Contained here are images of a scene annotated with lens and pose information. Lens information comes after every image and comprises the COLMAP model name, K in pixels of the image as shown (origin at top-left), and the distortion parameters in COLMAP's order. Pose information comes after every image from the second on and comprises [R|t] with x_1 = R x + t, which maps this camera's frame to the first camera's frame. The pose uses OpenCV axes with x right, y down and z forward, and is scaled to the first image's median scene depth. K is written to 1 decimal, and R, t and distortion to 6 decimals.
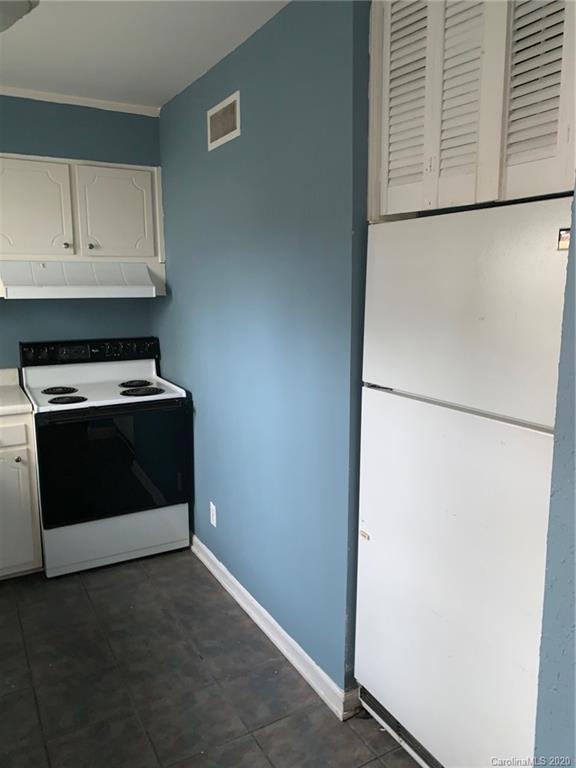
lens RADIAL K [[578.5, 0, 288.0], [0, 578.5, 384.0], [0, 0, 1]] dist [-0.041048, 0.006356]
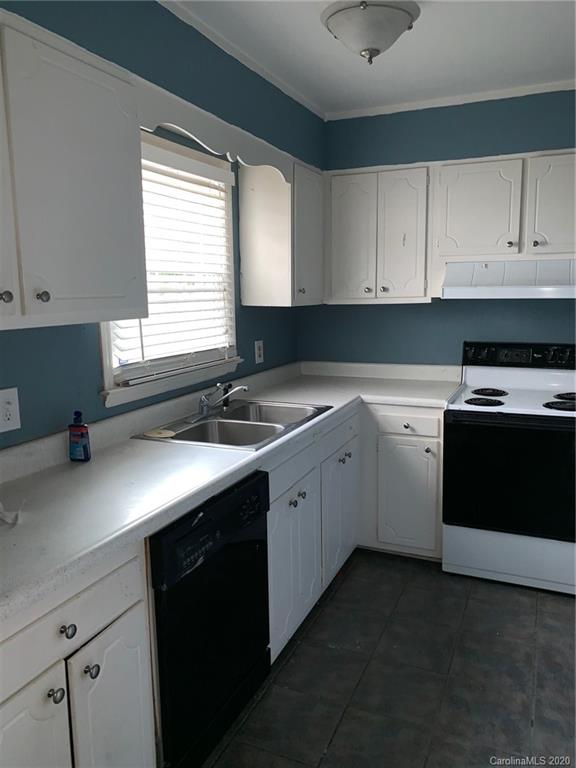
lens RADIAL K [[580.2, 0, 289.0], [0, 580.2, 381.8], [0, 0, 1]] dist [-0.002463, 0.006205]
pose [[0.592369, 0.118035, -0.796974, 0.205492], [-0.124510, 0.990738, 0.054187, -0.018569], [0.795988, 0.067133, 0.601579, 0.132685]]
